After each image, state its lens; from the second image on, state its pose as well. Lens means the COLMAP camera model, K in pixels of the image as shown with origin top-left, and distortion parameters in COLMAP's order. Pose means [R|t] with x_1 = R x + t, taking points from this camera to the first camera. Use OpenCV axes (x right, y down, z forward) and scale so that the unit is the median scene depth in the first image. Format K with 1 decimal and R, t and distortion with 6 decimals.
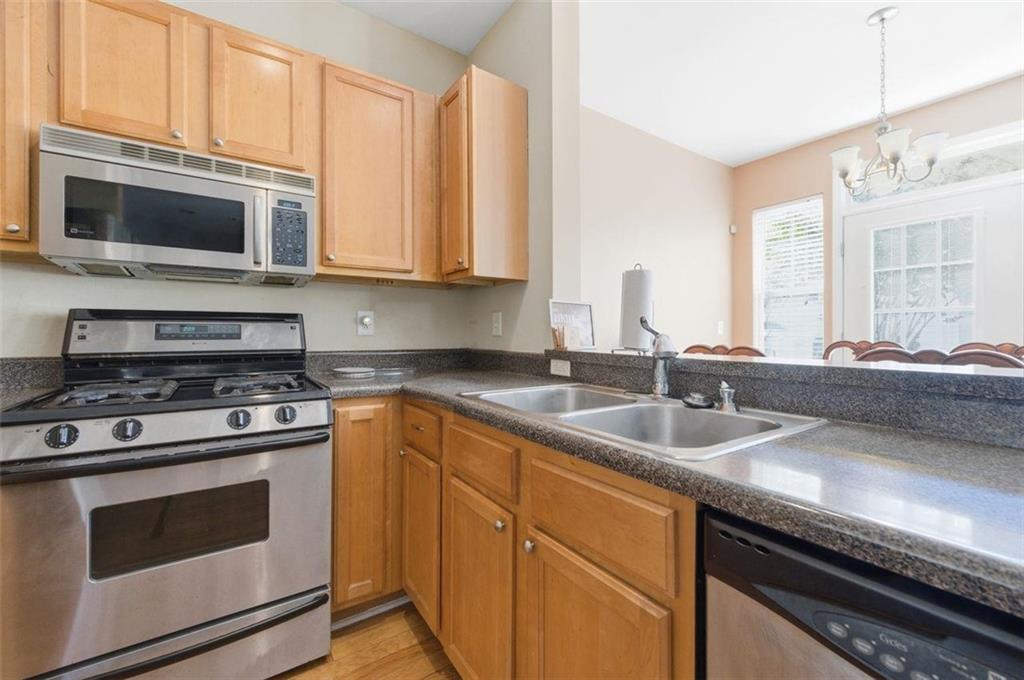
lens RADIAL K [[415.1, 0, 511.5], [0, 415.1, 330.9], [0, 0, 1]] dist [0.002392, -0.000693]
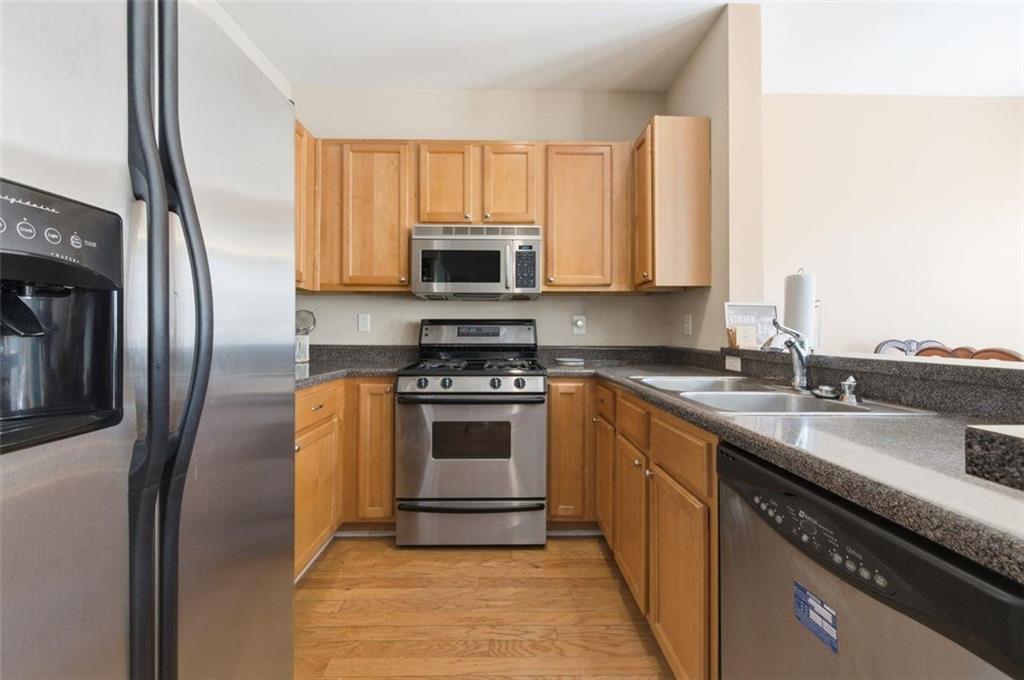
lens RADIAL K [[415.1, 0, 511.5], [0, 415.1, 330.9], [0, 0, 1]] dist [0.002392, -0.000693]
pose [[0.838195, -0.000936, -0.545370, 0.261731], [-0.000284, 0.999998, -0.002152, 0.002290], [0.545370, 0.001959, 0.838193, -0.311423]]
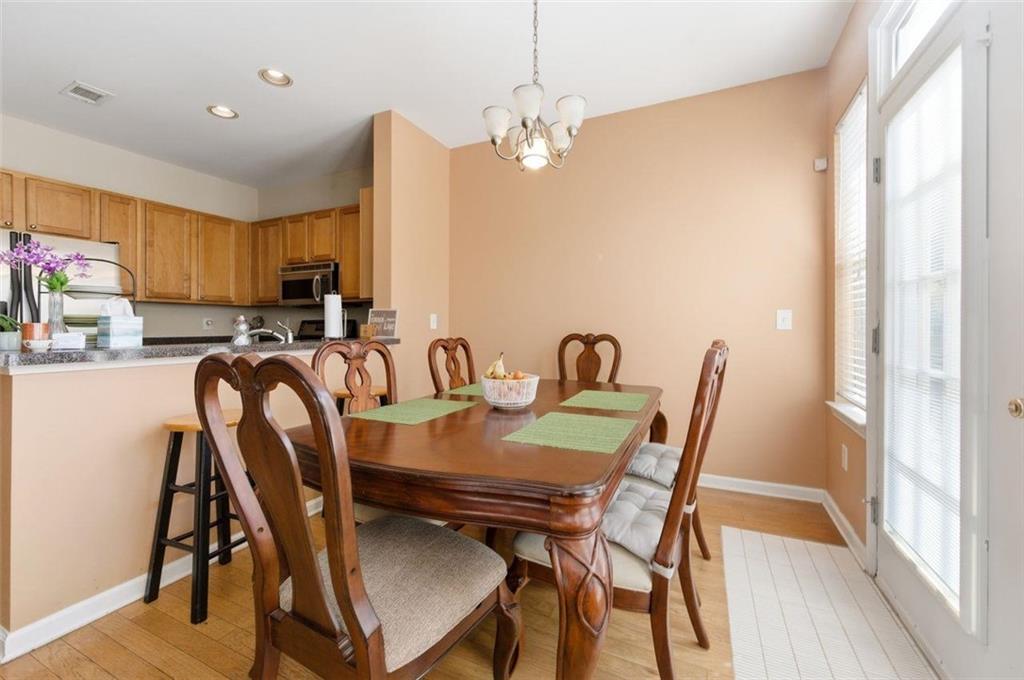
lens RADIAL K [[415.1, 0, 511.5], [0, 415.1, 330.9], [0, 0, 1]] dist [0.002392, -0.000693]
pose [[0.511220, -0.002665, -0.859445, 2.270710], [0.004548, 0.999990, -0.000395, 0.028073], [0.859438, -0.003706, 0.511227, 0.730603]]
